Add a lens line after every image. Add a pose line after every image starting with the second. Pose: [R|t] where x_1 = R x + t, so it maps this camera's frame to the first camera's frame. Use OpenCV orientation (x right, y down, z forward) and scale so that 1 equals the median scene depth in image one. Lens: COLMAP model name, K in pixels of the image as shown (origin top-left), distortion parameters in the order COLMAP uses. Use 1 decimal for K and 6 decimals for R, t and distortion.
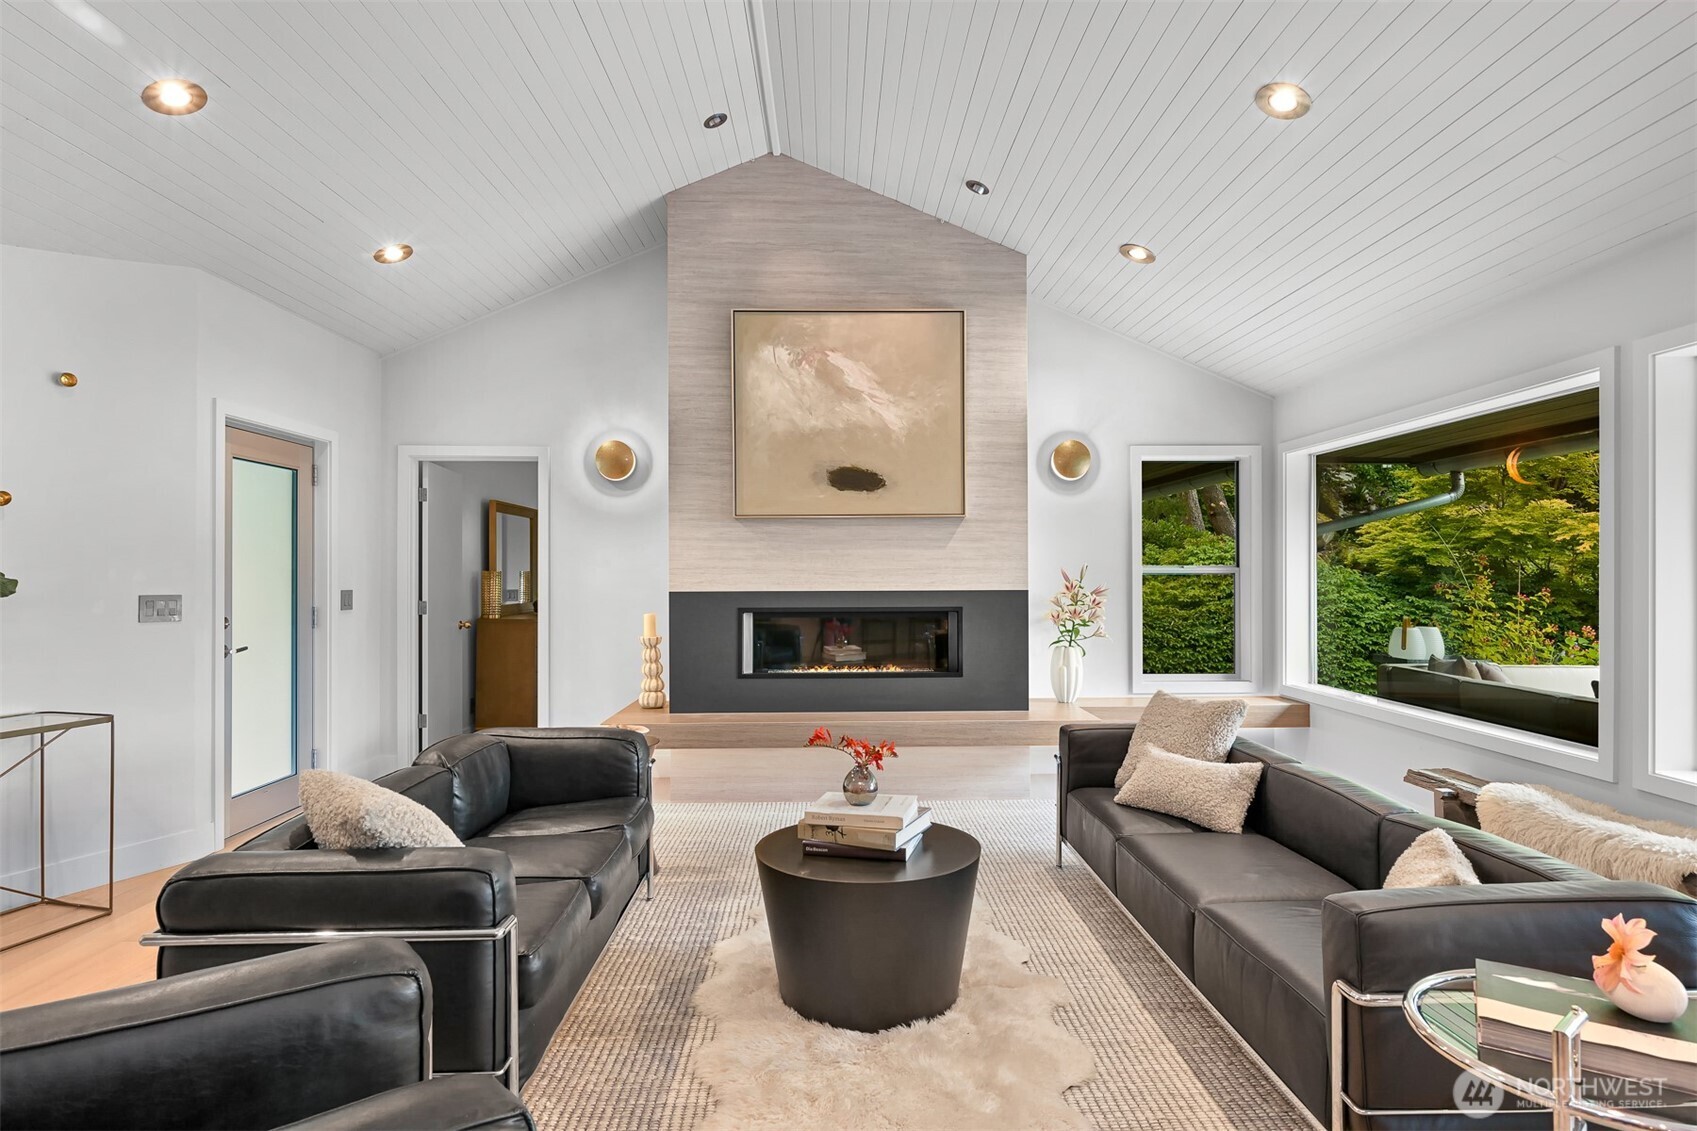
lens RADIAL K [[920.0, 0, 847.9], [0, 920.0, 569.9], [0, 0, 1]] dist [0.001242, 0.000071]
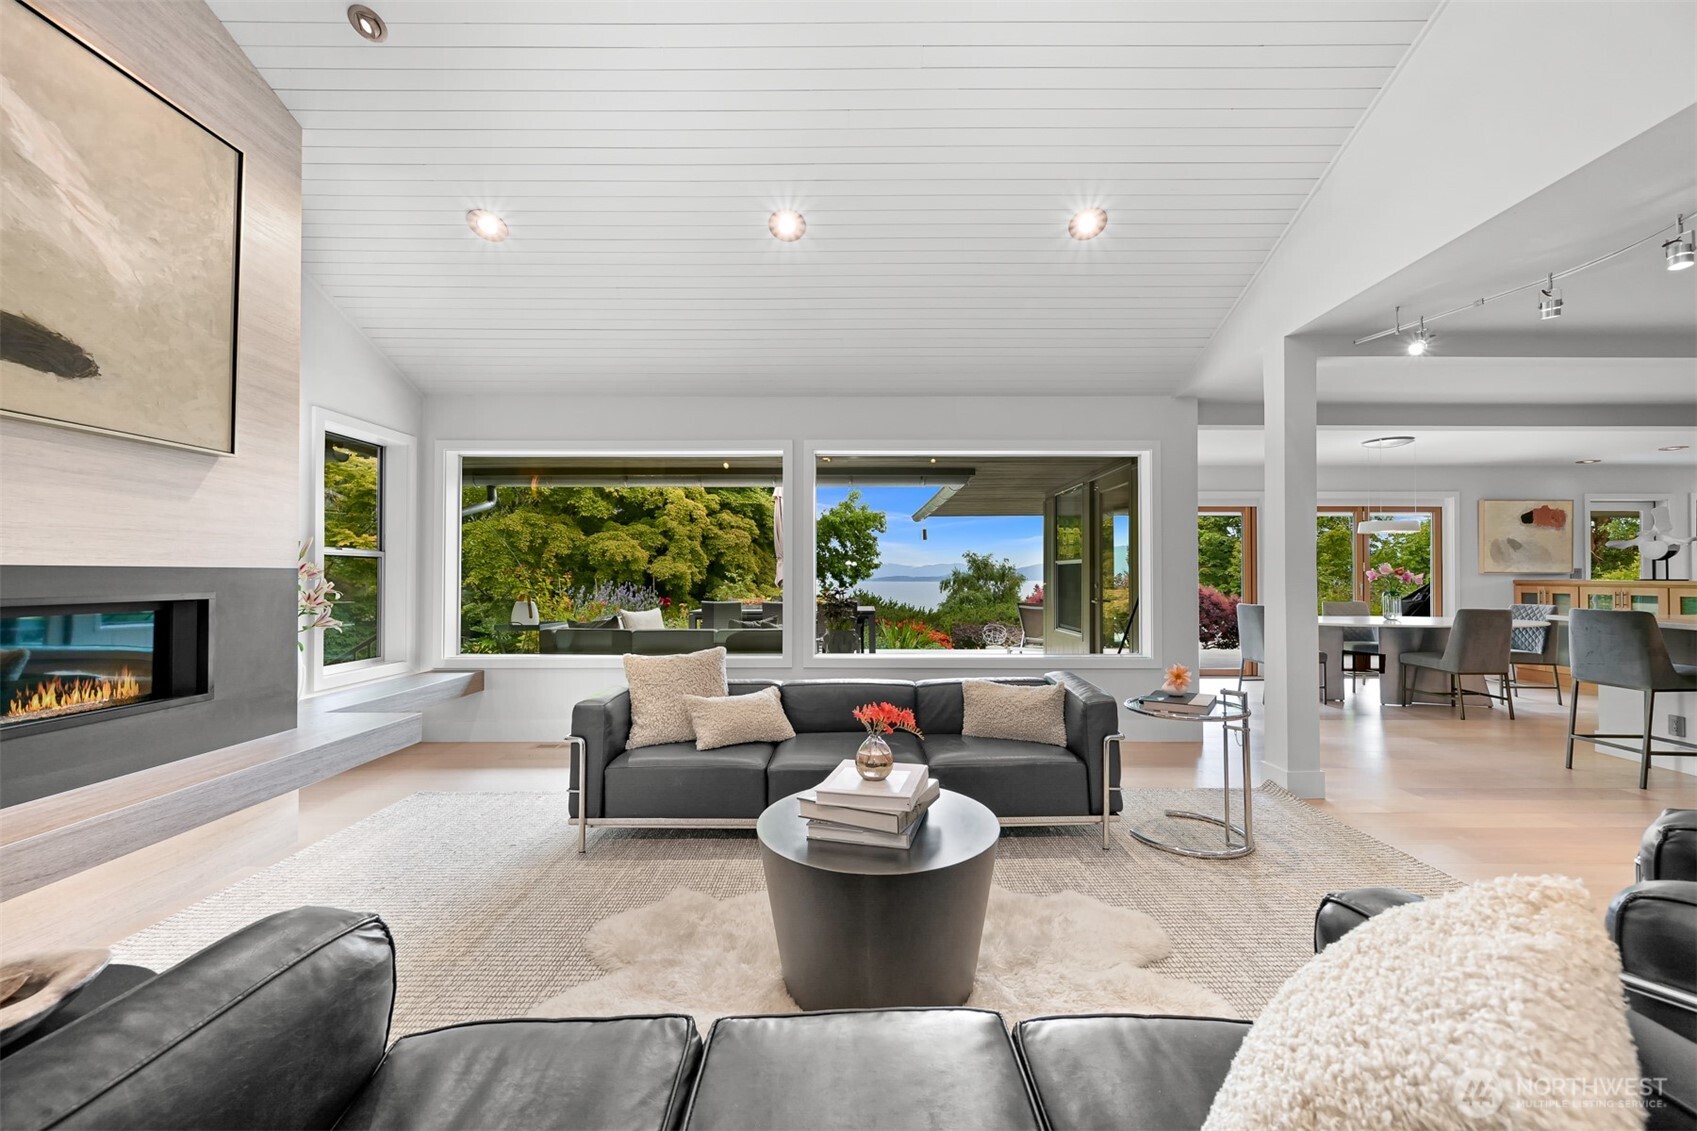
lens RADIAL K [[661.4, 0, 847.8], [0, 661.4, 570.2], [0, 0, 1]] dist [0.004551, 0.000323]
pose [[0.020362, 0.010349, 0.999739, -0.343794], [-0.006117, 0.999929, -0.010226, 0.026538], [-0.999774, -0.005907, 0.020424, 0.535293]]
